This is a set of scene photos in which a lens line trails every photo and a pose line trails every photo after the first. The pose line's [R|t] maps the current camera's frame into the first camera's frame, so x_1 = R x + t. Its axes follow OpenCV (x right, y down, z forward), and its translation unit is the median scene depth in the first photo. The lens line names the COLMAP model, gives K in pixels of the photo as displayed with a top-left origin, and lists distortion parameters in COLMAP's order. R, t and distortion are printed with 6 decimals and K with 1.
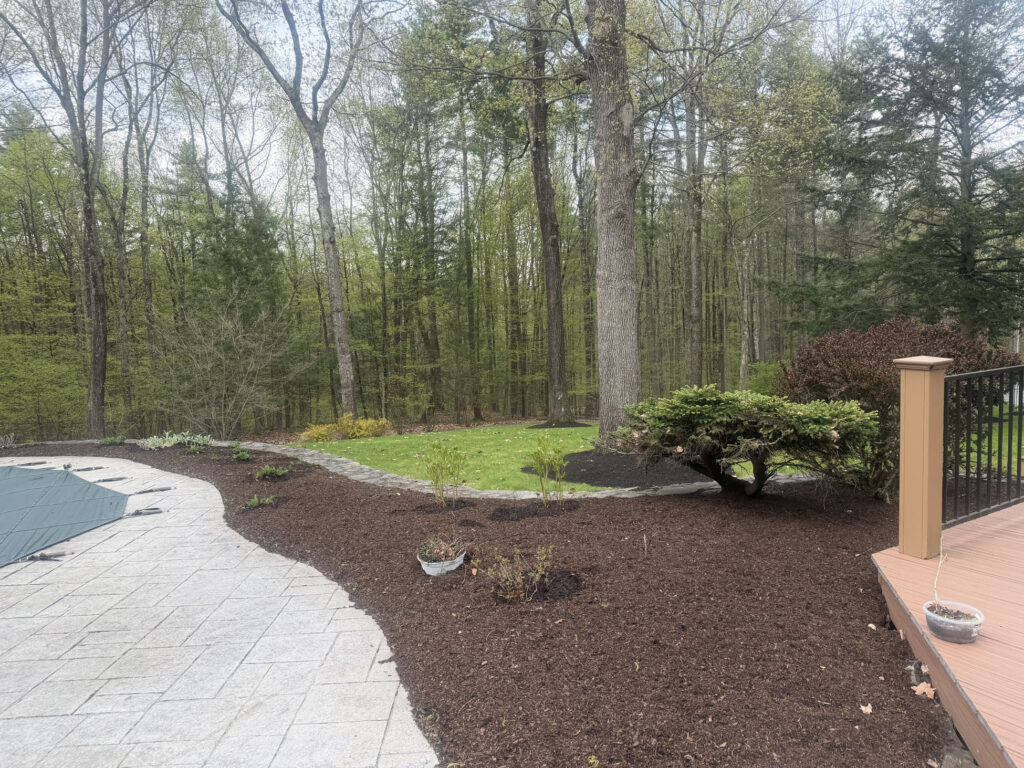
lens RADIAL K [[713.4, 0, 509.5], [0, 713.4, 385.6], [0, 0, 1]] dist [0.060486, -0.068820]
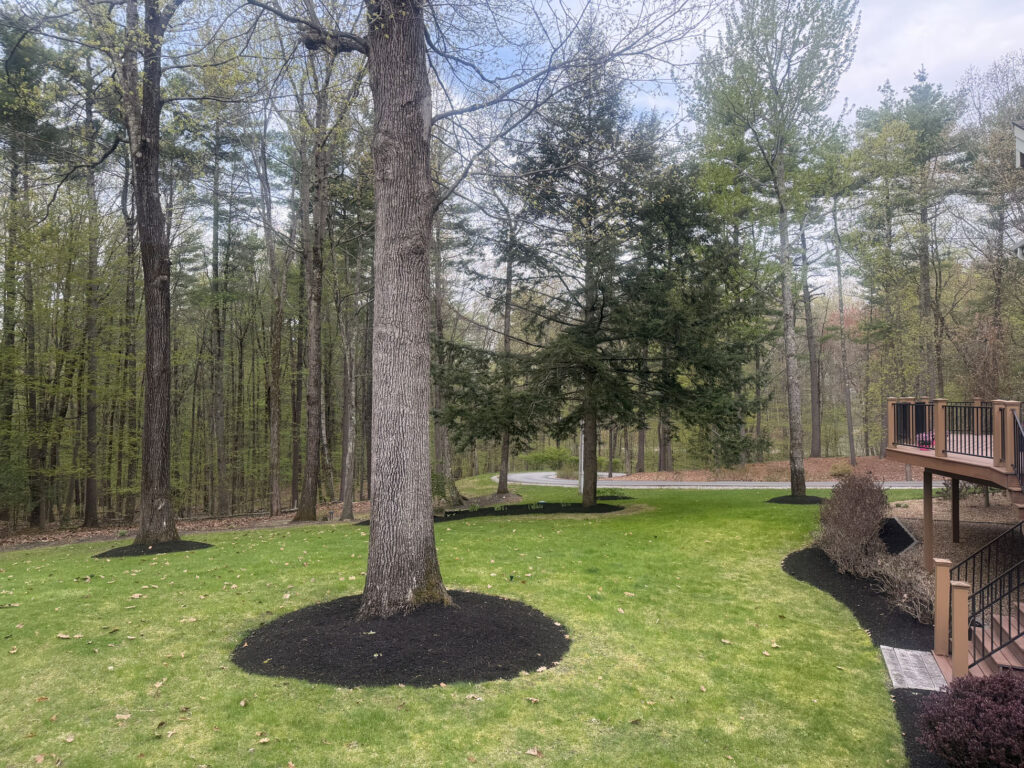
lens RADIAL K [[713.4, 0, 509.5], [0, 713.4, 385.6], [0, 0, 1]] dist [0.060486, -0.068820]
pose [[0.786856, 0.054367, 0.614737, -0.102284], [0.014920, 0.994145, -0.107018, -0.019718], [-0.616956, 0.093380, 0.781438, 0.232794]]
